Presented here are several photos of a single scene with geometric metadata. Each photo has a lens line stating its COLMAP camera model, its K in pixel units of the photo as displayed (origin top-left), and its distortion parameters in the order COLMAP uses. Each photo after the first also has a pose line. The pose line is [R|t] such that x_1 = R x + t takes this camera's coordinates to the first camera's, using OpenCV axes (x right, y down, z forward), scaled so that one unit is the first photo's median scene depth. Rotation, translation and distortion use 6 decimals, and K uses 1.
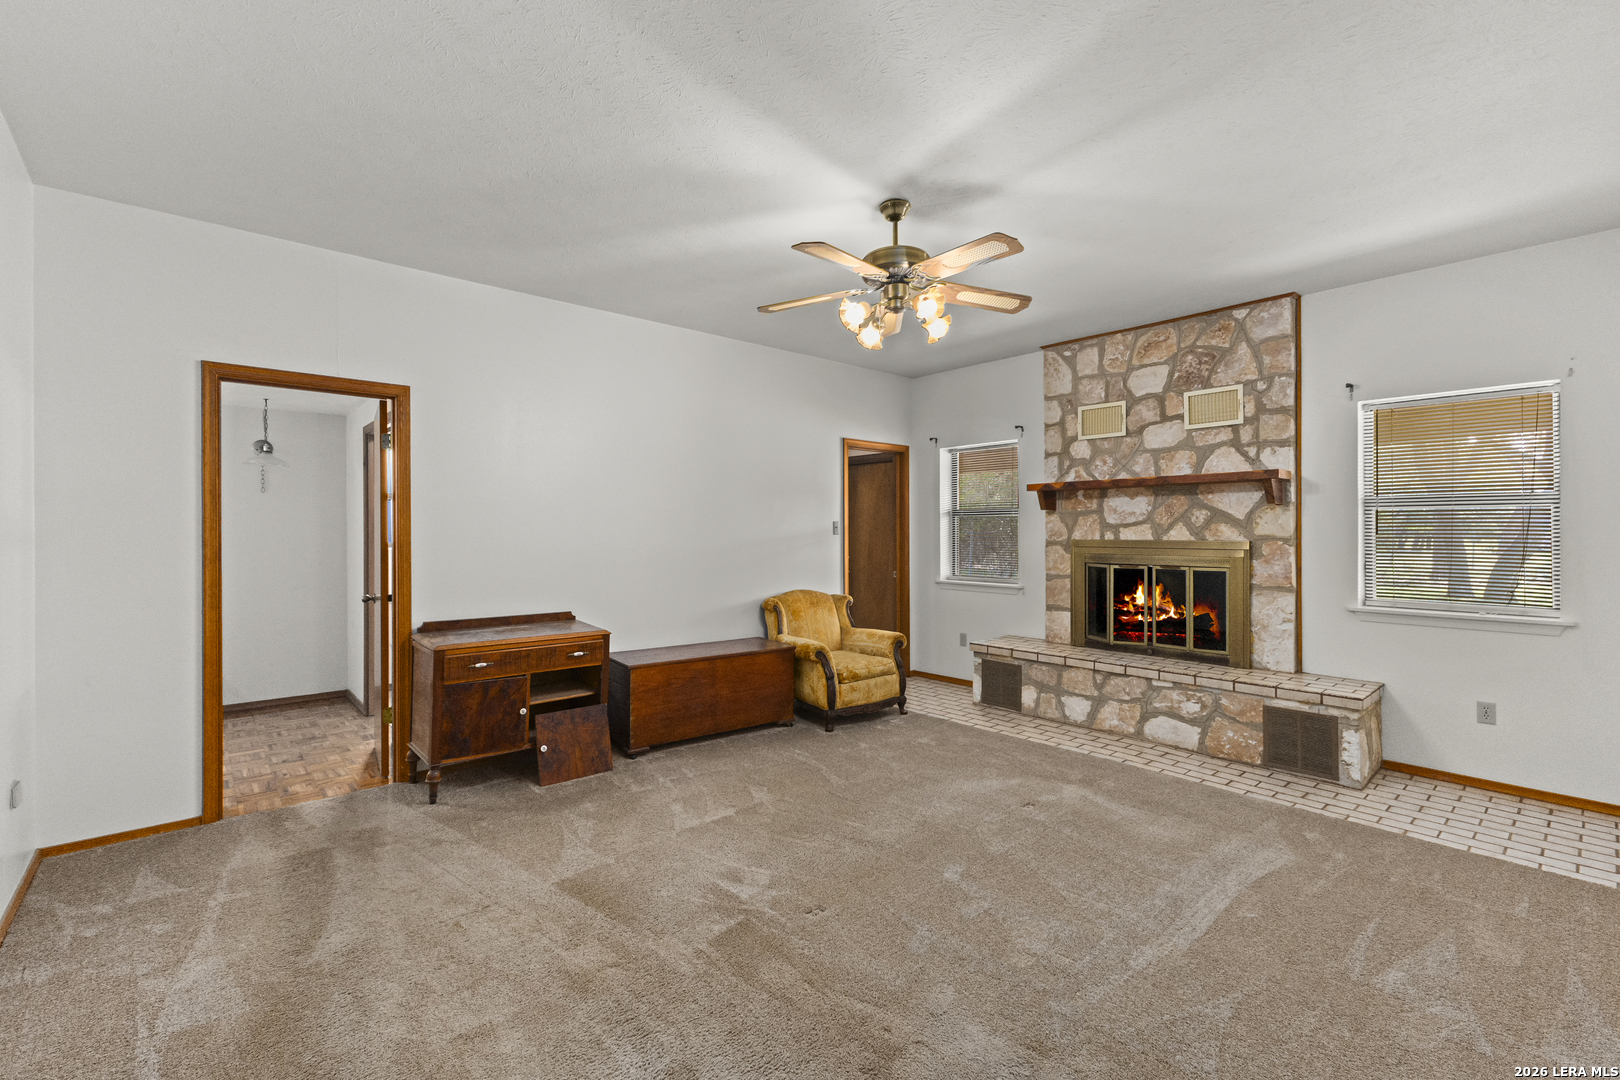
lens RADIAL K [[698.2, 0, 803.7], [0, 698.2, 532.4], [0, 0, 1]] dist [0.010901, -0.002510]
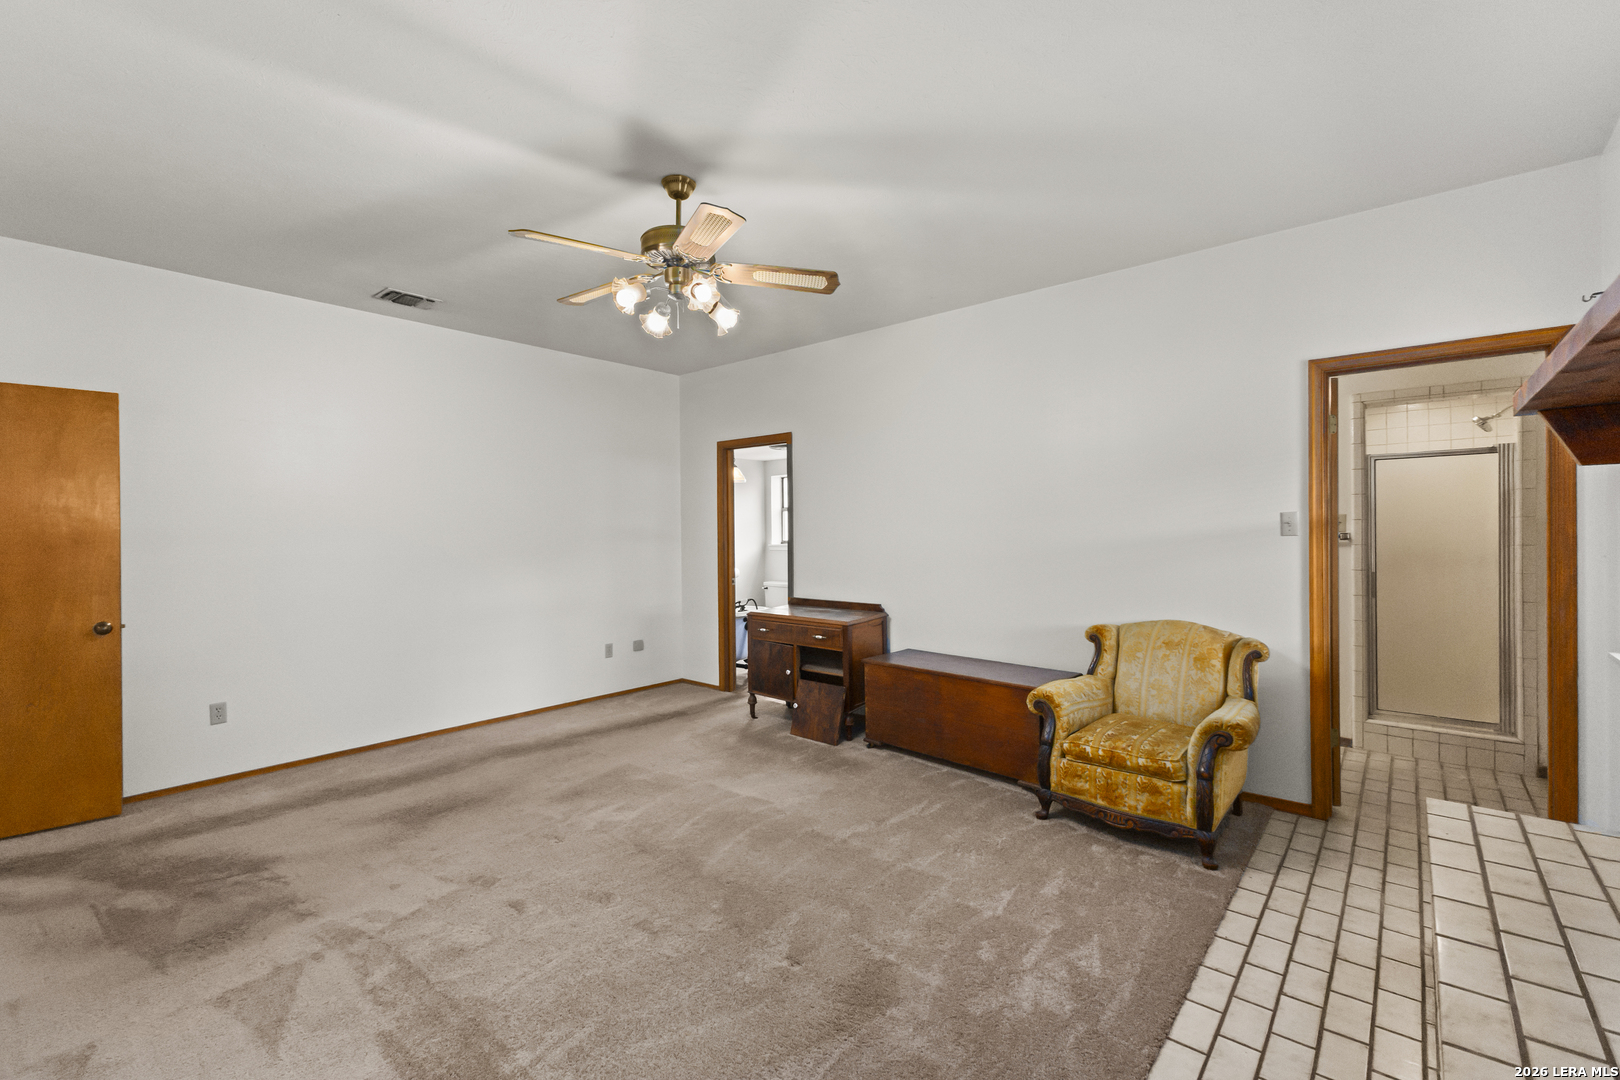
lens RADIAL K [[698.2, 0, 804.0], [0, 698.2, 538.1], [0, 0, 1]] dist [0.010901, -0.002510]
pose [[0.145164, 0.015100, -0.989292, 0.726271], [0.009728, 0.999813, 0.016688, -0.010783], [0.989360, -0.012047, 0.144990, 0.698516]]
